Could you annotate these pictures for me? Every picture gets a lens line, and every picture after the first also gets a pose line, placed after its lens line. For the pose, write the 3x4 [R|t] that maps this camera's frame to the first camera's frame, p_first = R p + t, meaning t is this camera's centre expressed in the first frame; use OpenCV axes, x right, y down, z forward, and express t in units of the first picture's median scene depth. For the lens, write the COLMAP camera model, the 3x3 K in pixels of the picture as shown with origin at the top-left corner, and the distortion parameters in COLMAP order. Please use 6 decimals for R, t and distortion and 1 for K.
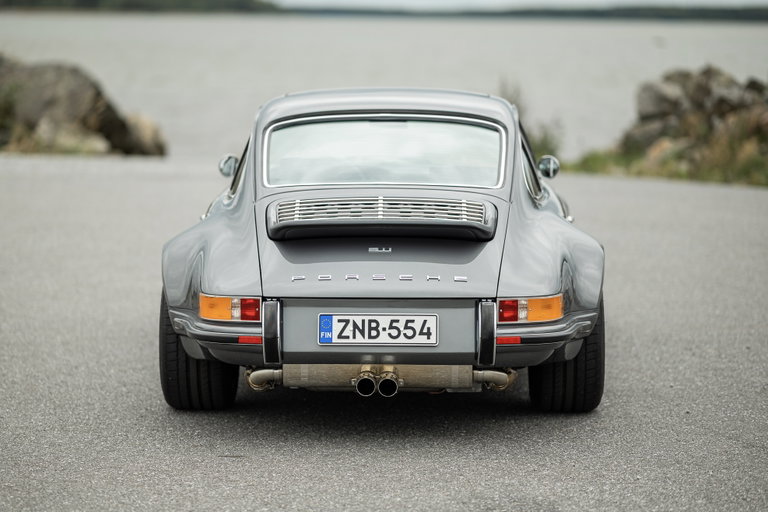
lens RADIAL K [[2717.7, 0, 384.0], [0, 2717.7, 256.0], [0, 0, 1]] dist [0.183500, -0.885283]
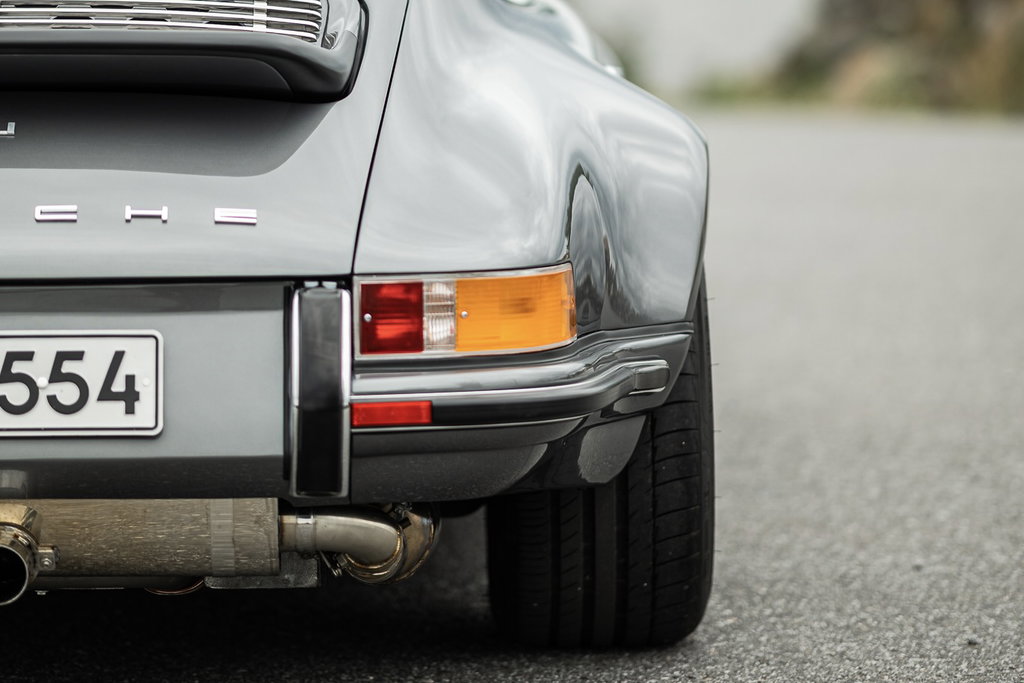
lens RADIAL K [[3623.5, 0, 512.0], [0, 3623.5, 341.5], [0, 0, 1]] dist [0.183500, -0.885283]
pose [[0.999897, -0.012331, 0.007405, 0.055654], [0.012531, 0.999540, -0.027608, 0.033864], [-0.007061, 0.027698, 0.999591, 0.585805]]
